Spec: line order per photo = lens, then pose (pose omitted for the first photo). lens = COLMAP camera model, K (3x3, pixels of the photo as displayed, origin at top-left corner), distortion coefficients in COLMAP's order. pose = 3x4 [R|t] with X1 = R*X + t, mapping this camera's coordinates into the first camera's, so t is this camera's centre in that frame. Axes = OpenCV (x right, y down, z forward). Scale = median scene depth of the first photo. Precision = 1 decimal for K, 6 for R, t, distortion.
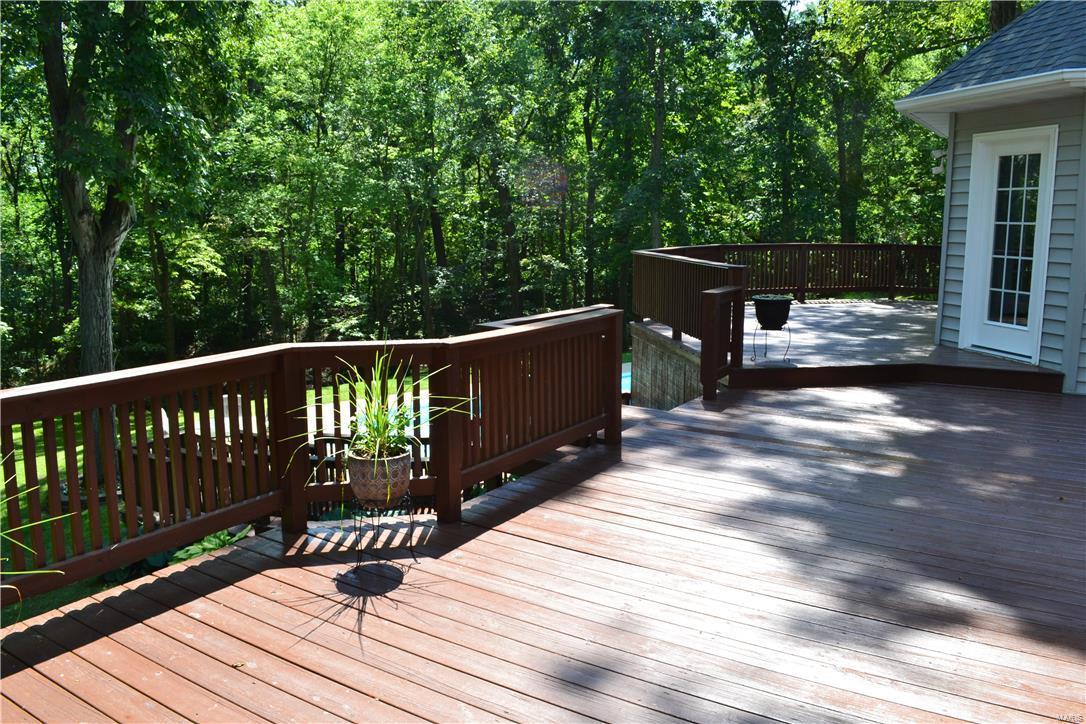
lens RADIAL K [[861.3, 0, 533.6], [0, 861.3, 369.9], [0, 0, 1]] dist [-0.090086, 0.018969]
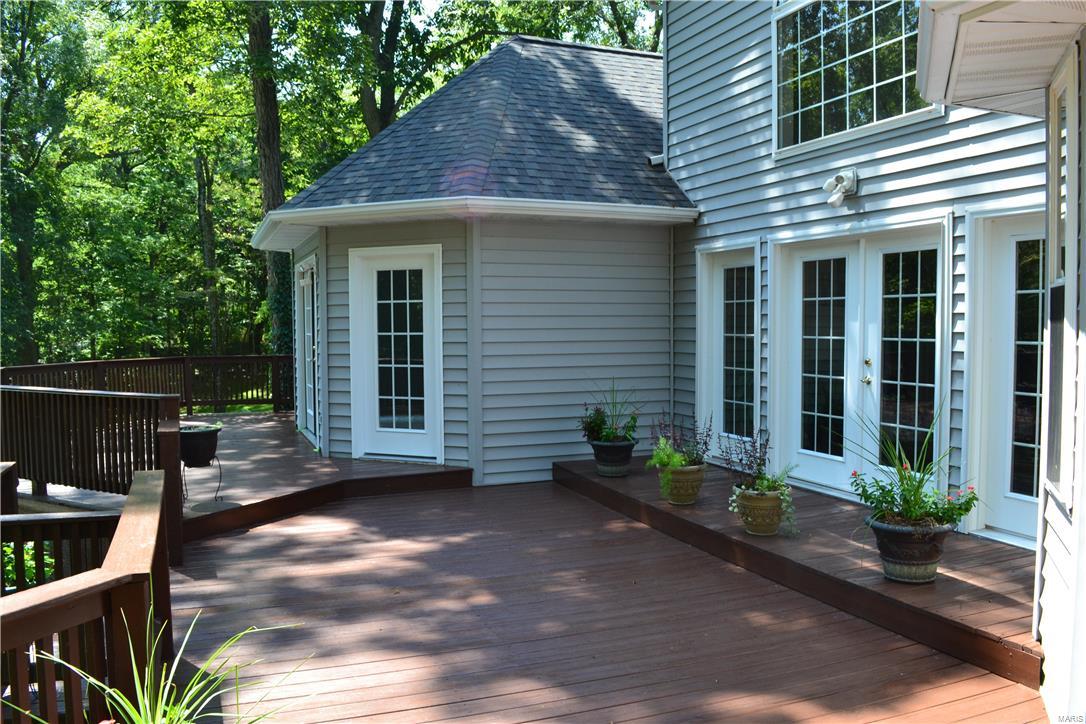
lens RADIAL K [[861.3, 0, 534.1], [0, 861.3, 364.4], [0, 0, 1]] dist [-0.090086, 0.018969]
pose [[0.584140, -0.043473, 0.810488, -0.231630], [0.149990, 0.987148, -0.055153, -0.058100], [-0.797674, 0.153782, 0.583153, 0.265619]]
